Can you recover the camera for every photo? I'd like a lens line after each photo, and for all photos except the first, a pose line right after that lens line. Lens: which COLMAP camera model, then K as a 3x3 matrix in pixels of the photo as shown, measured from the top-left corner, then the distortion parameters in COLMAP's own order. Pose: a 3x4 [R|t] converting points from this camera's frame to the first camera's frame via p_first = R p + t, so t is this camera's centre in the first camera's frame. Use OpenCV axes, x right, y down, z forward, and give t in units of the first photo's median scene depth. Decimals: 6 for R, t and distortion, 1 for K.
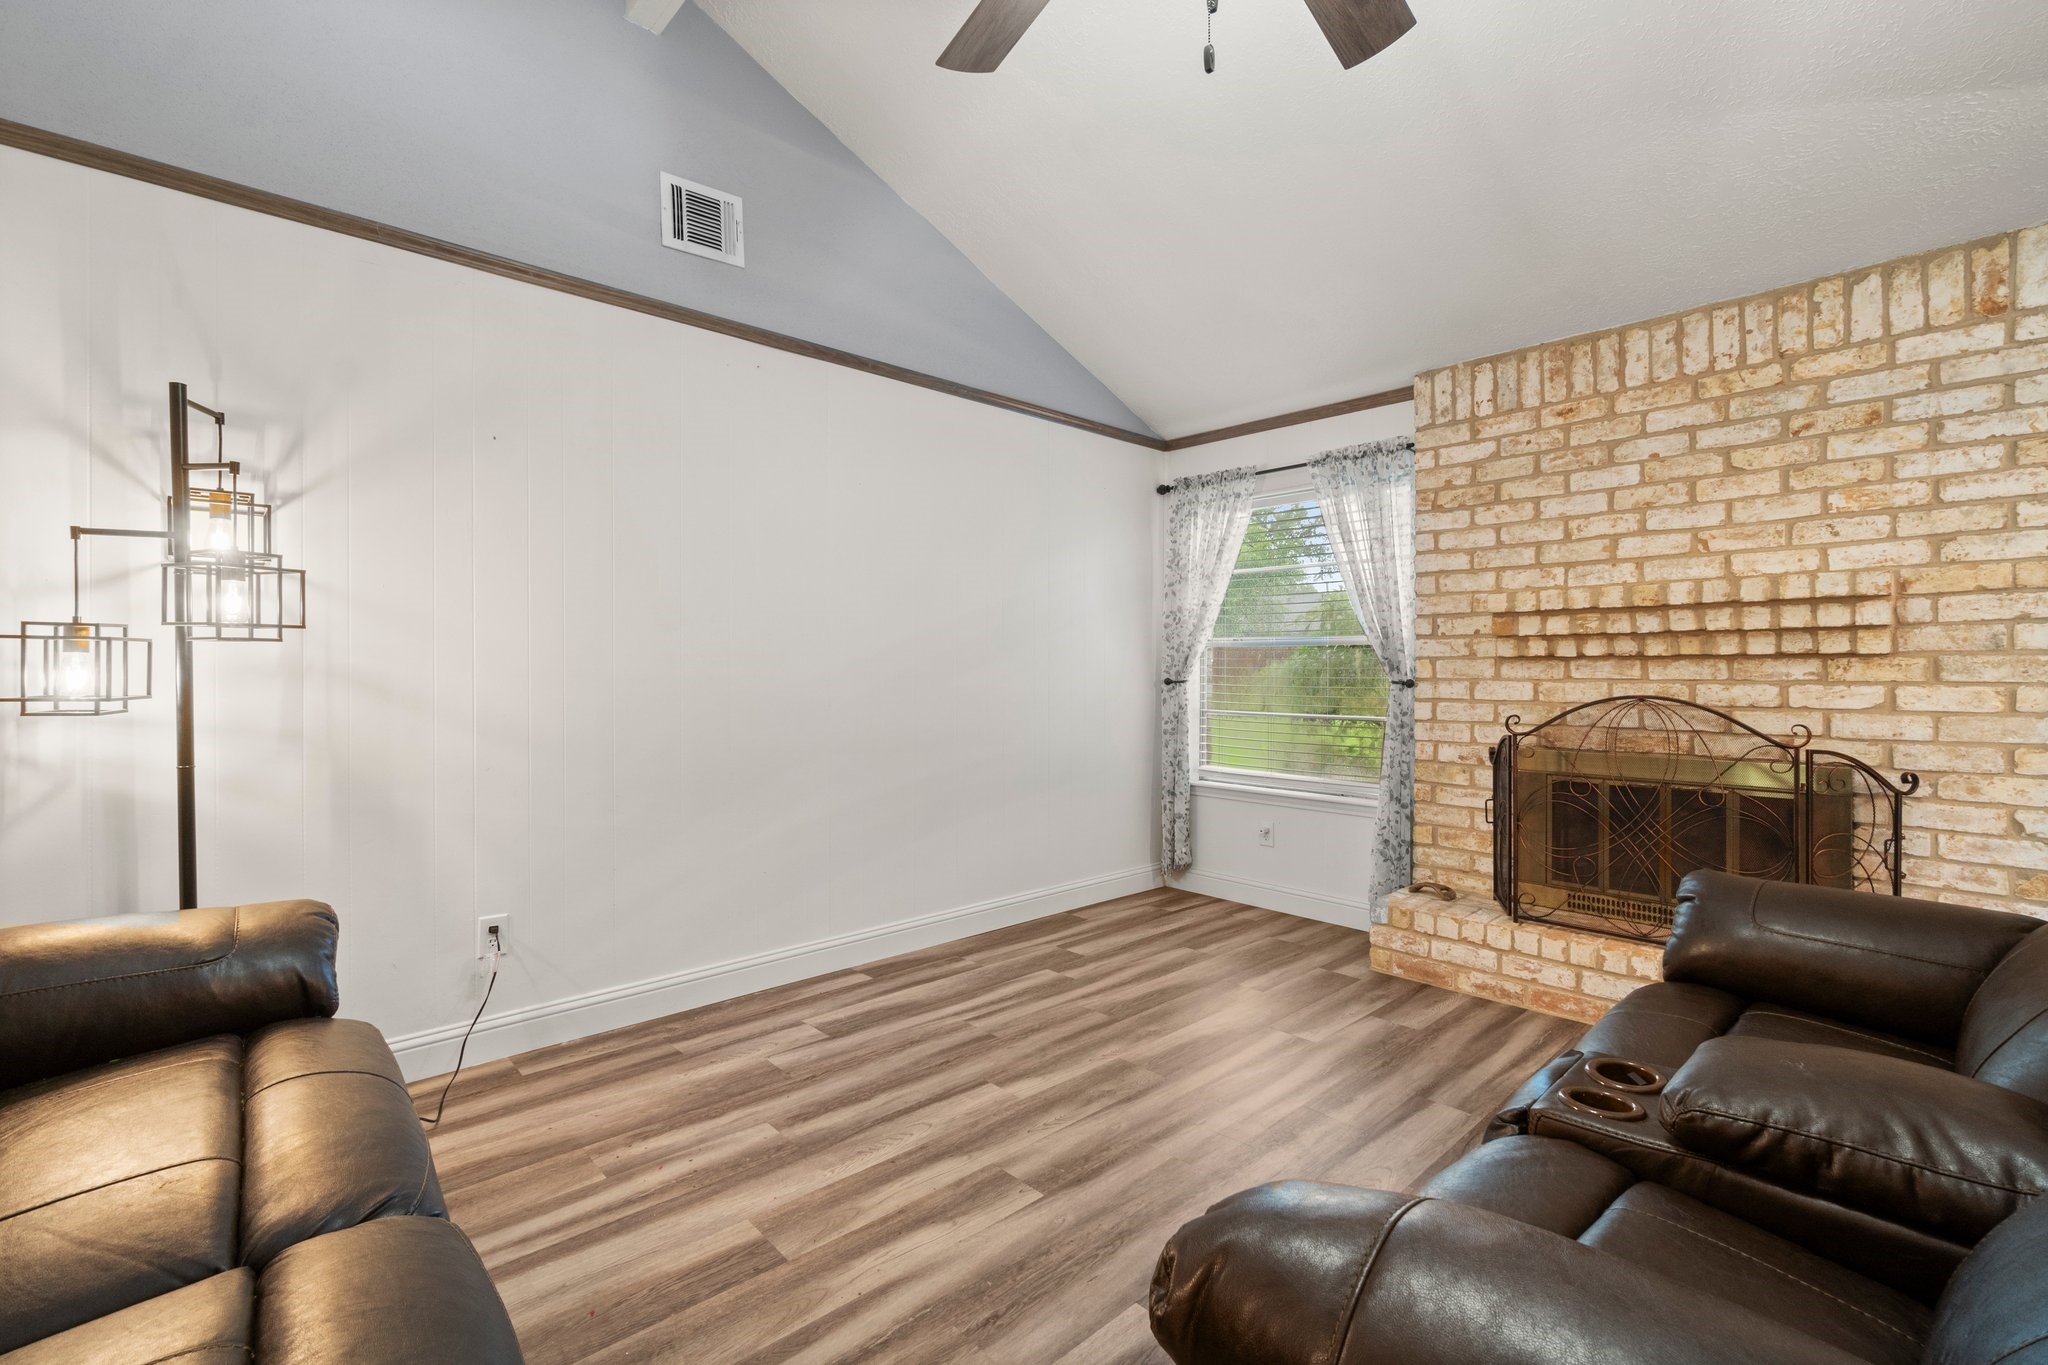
lens RADIAL K [[889.8, 0, 1009.1], [0, 889.8, 671.5], [0, 0, 1]] dist [-0.003713, 0.000820]
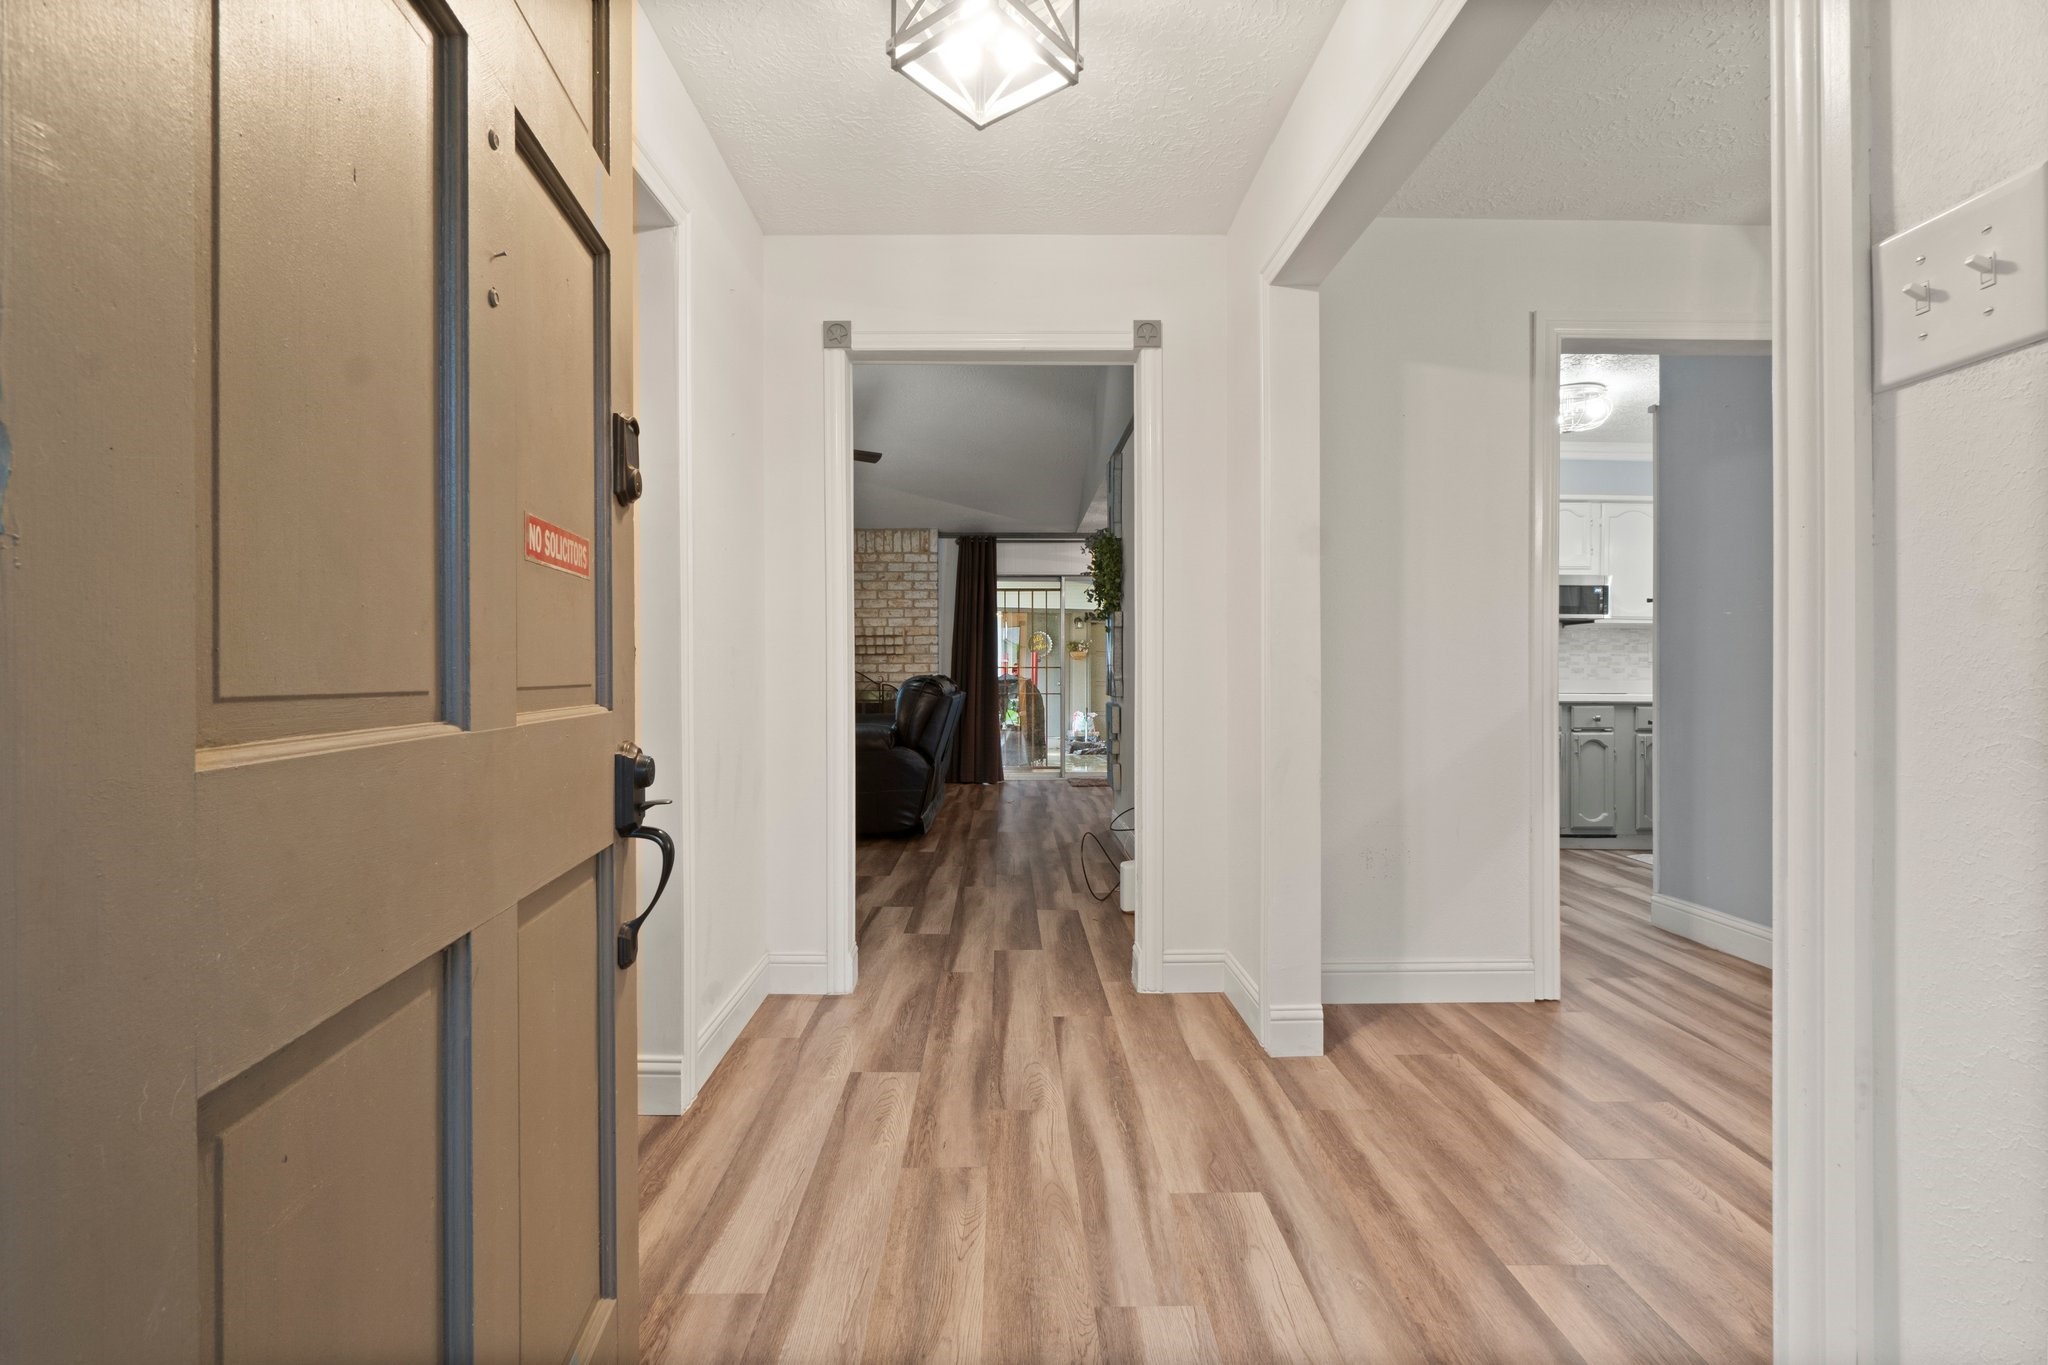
lens RADIAL K [[889.8, 0, 1009.1], [0, 889.8, 671.5], [0, 0, 1]] dist [-0.003713, 0.000820]
pose [[0.669541, 0.005043, 0.742758, -0.896551], [0.004215, 0.999935, -0.010589, 0.062888], [-0.742763, 0.010221, 0.669476, -1.136271]]
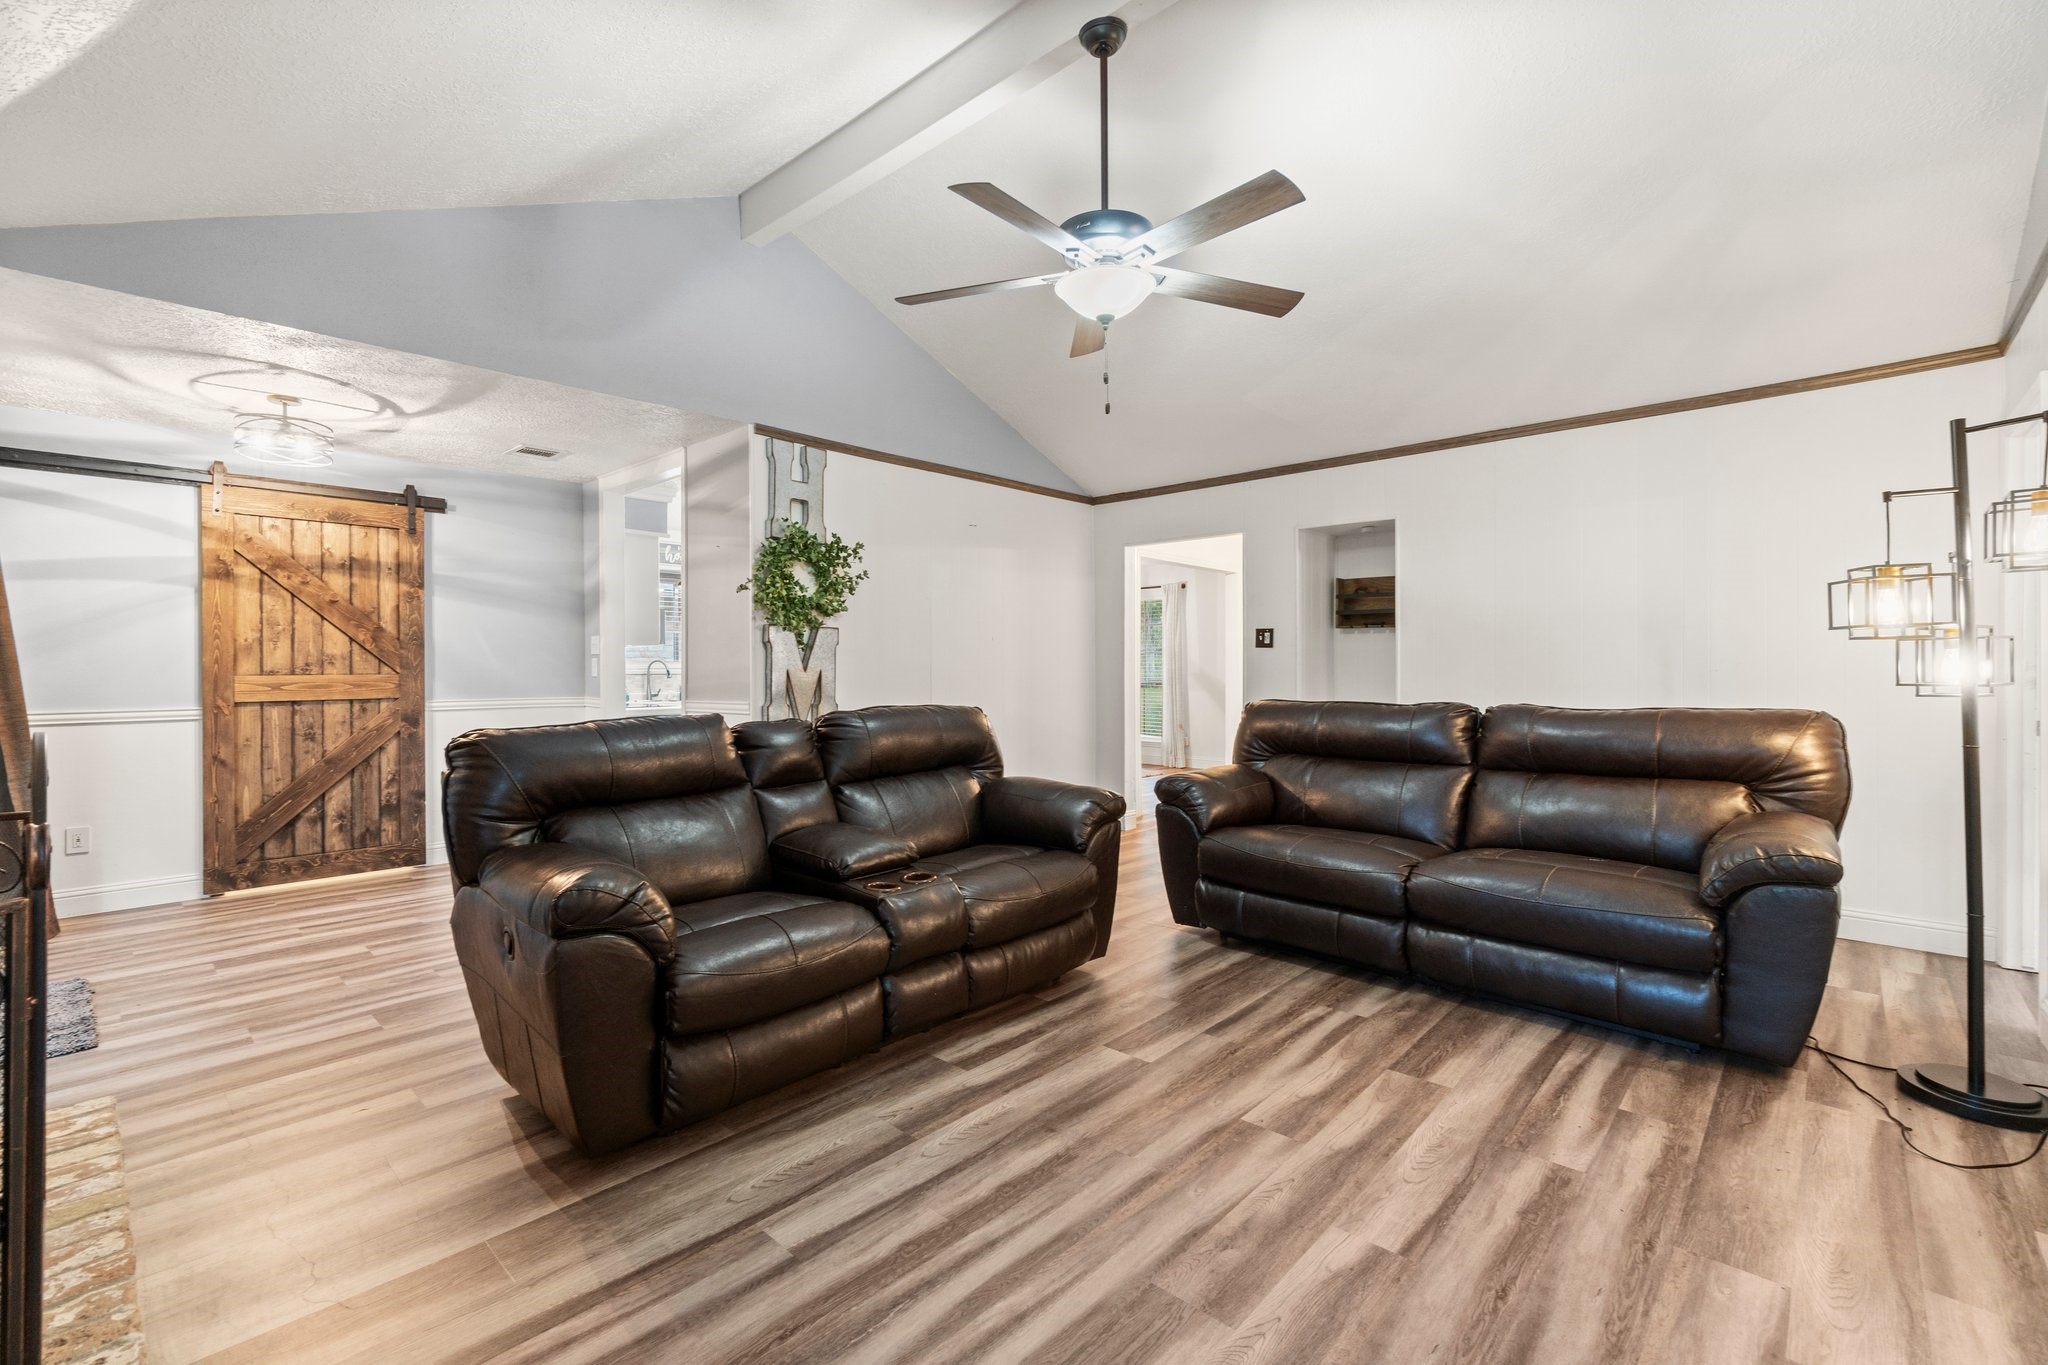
lens RADIAL K [[889.8, 0, 1009.1], [0, 889.8, 671.5], [0, 0, 1]] dist [-0.003713, 0.000820]
pose [[-0.996862, 0.002861, -0.079103, 0.262241], [0.002099, 0.999951, 0.009706, -0.002950], [0.079127, 0.009509, -0.996819, 1.296893]]
